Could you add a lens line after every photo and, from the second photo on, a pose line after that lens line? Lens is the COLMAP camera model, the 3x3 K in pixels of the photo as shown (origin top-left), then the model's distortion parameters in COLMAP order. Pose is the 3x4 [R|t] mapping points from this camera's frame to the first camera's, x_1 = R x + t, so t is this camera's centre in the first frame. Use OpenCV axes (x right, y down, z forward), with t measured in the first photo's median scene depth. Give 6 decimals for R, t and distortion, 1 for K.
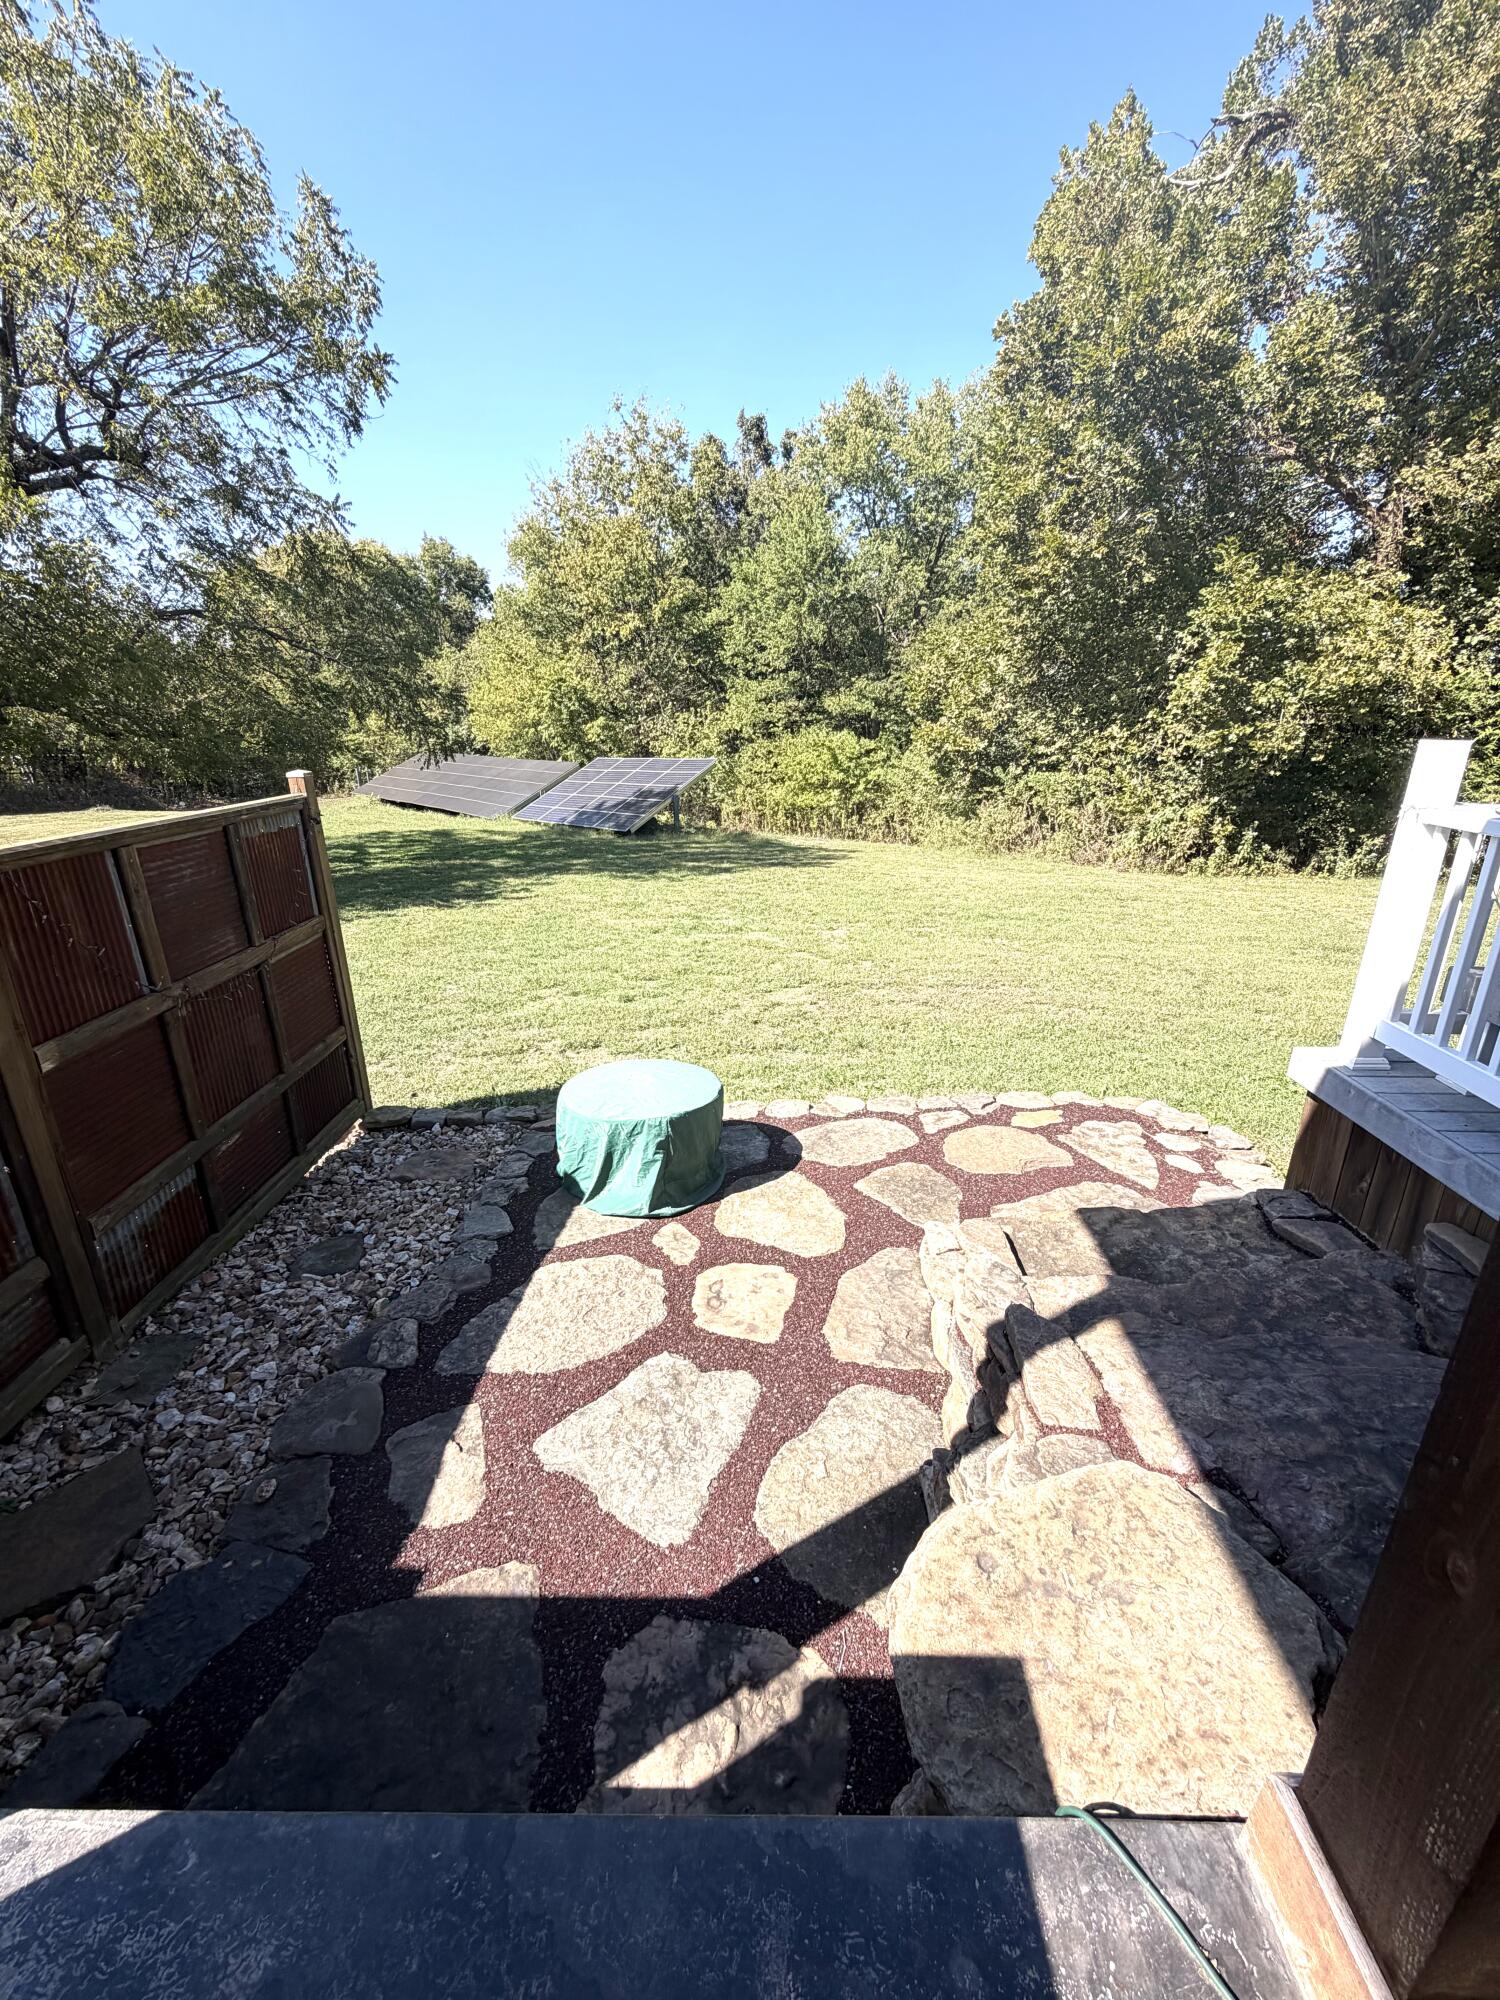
lens RADIAL K [[801.7, 0, 746.8], [0, 801.7, 991.4], [0, 0, 1]] dist [0.001796, -0.000347]
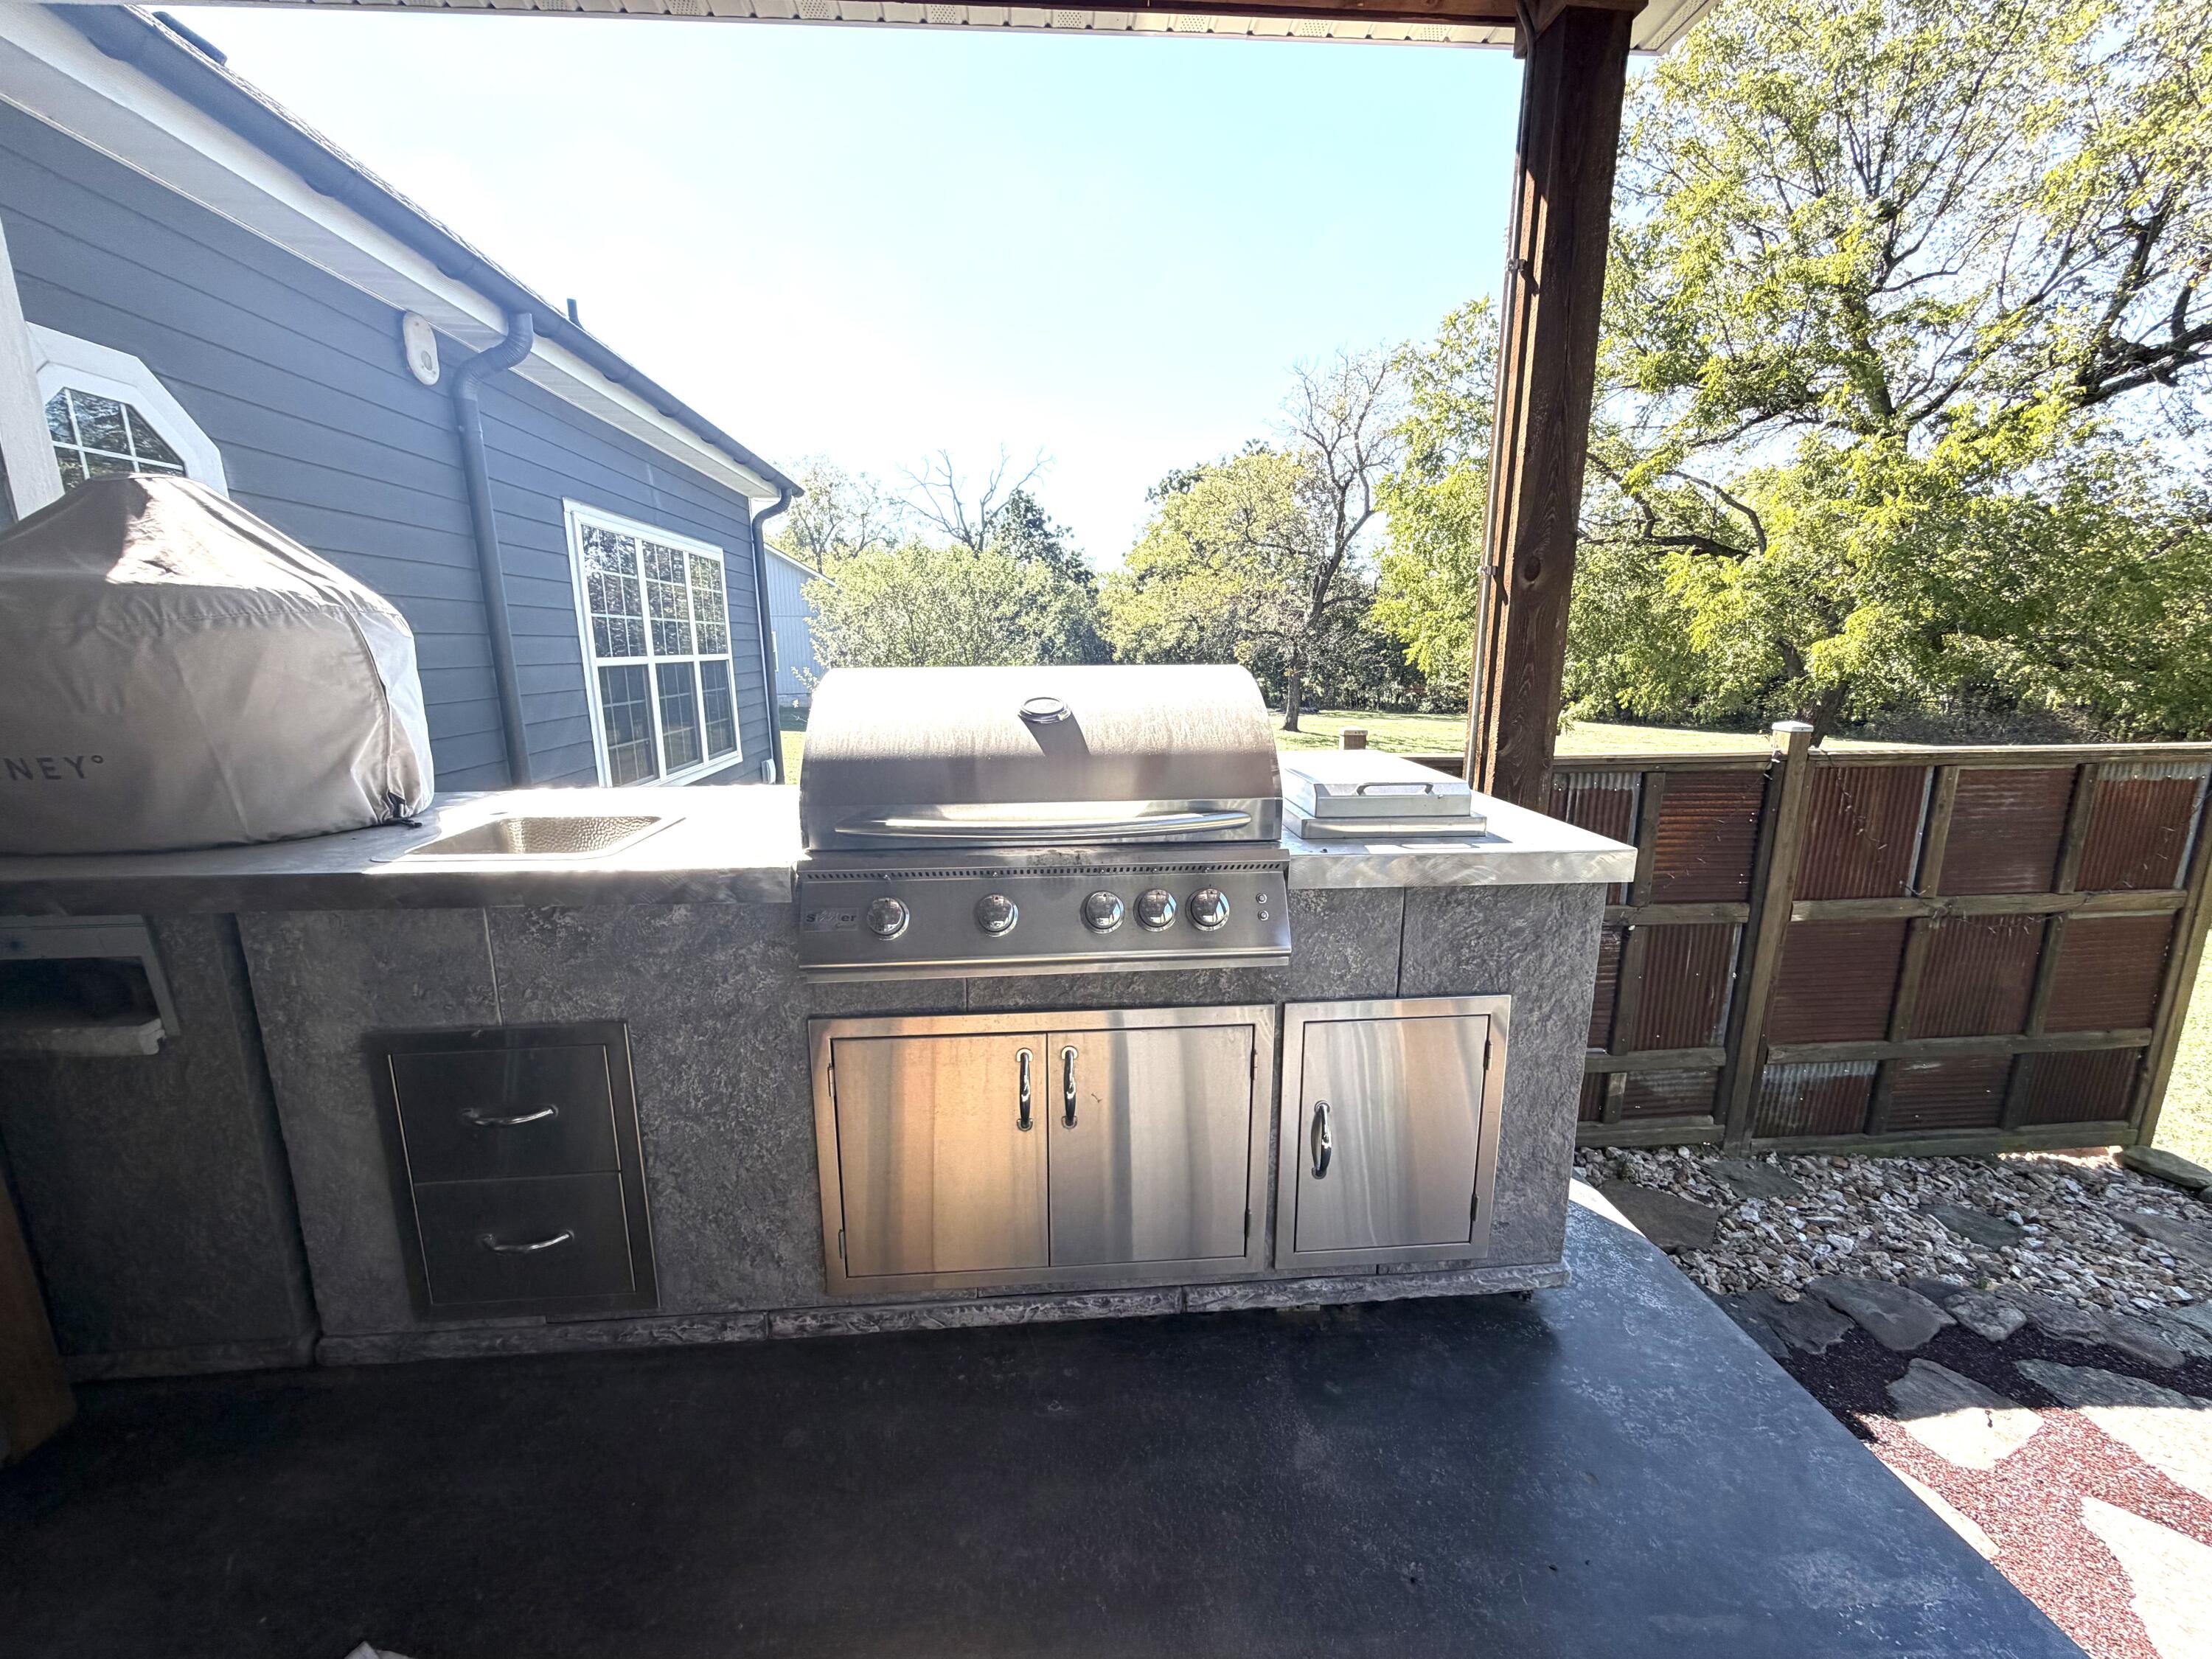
lens RADIAL K [[886.7, 0, 1093.8], [0, 886.7, 831.7], [0, 0, 1]] dist [0.001796, -0.000347]
pose [[0.092215, 0.212212, -0.972863, 0.308391], [-0.324663, 0.930041, 0.172098, 0.072333], [0.941324, 0.299983, 0.154661, -0.259595]]
